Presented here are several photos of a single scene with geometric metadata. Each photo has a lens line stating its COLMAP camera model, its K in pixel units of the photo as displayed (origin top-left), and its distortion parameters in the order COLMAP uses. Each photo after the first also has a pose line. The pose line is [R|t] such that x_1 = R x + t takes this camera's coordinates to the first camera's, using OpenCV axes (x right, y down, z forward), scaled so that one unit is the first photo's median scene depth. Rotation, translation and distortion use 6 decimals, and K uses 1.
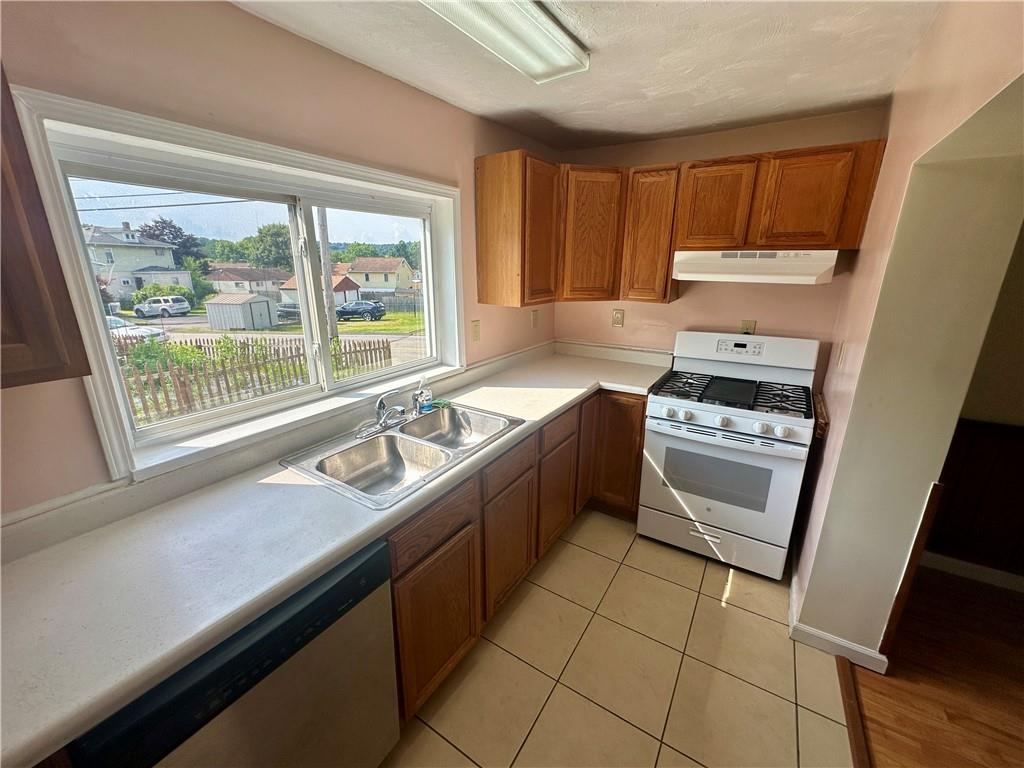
lens RADIAL K [[409.6, 0, 511.6], [0, 409.6, 382.6], [0, 0, 1]] dist [-0.006930, 0.001963]
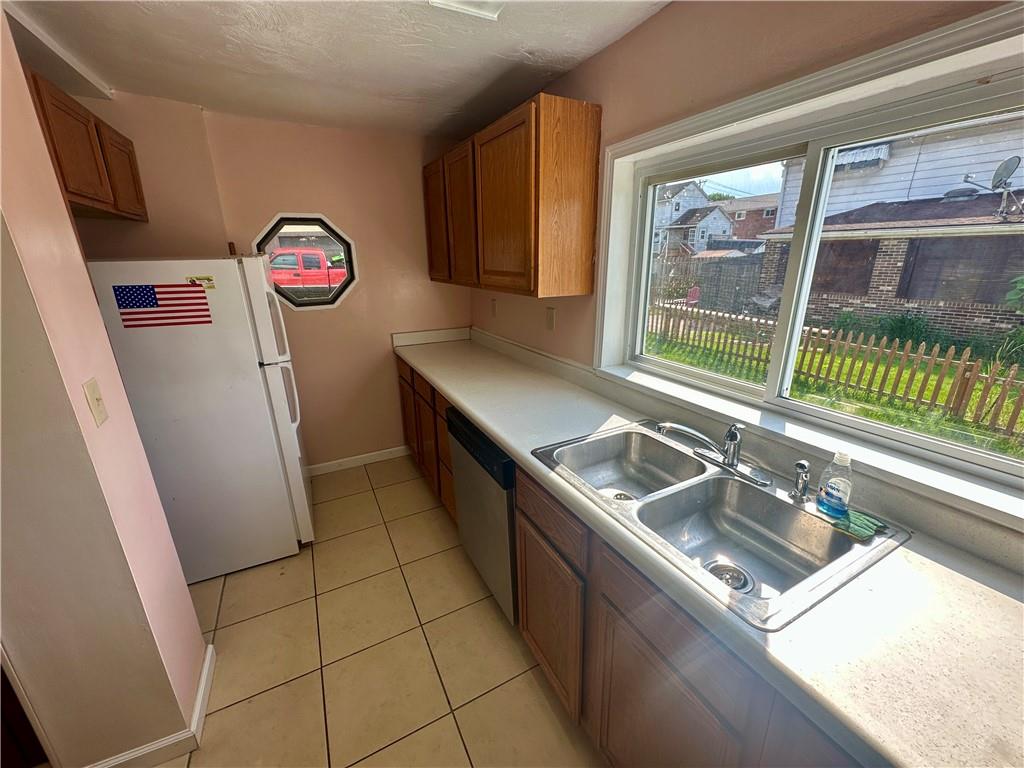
lens RADIAL K [[409.6, 0, 510.9], [0, 409.6, 385.1], [0, 0, 1]] dist [-0.006930, 0.001963]
pose [[-0.500876, 0.268975, -0.822663, 0.335052], [-0.224941, 0.877372, 0.423817, -0.180255], [0.835778, 0.397330, -0.378951, 0.694761]]
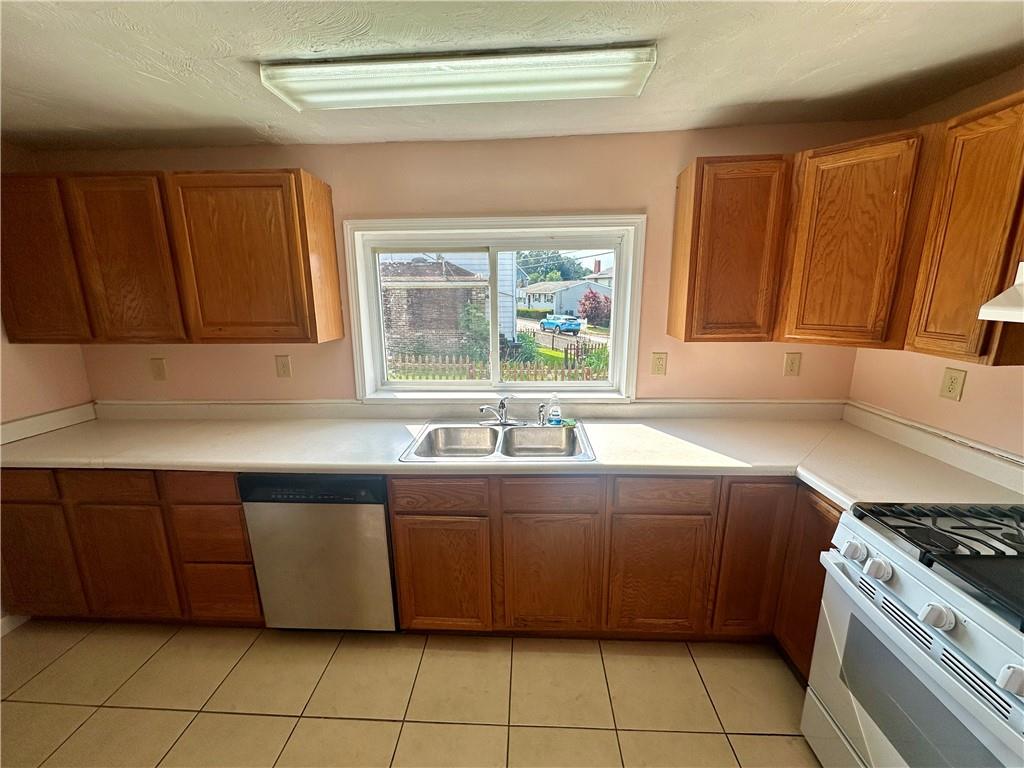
lens RADIAL K [[409.6, 0, 513.4], [0, 409.6, 382.8], [0, 0, 1]] dist [-0.006930, 0.001963]
pose [[0.502211, 0.179301, -0.845952, 0.561337], [-0.231187, 0.970498, 0.068451, -0.079292], [0.833269, 0.161197, 0.528847, 0.276238]]
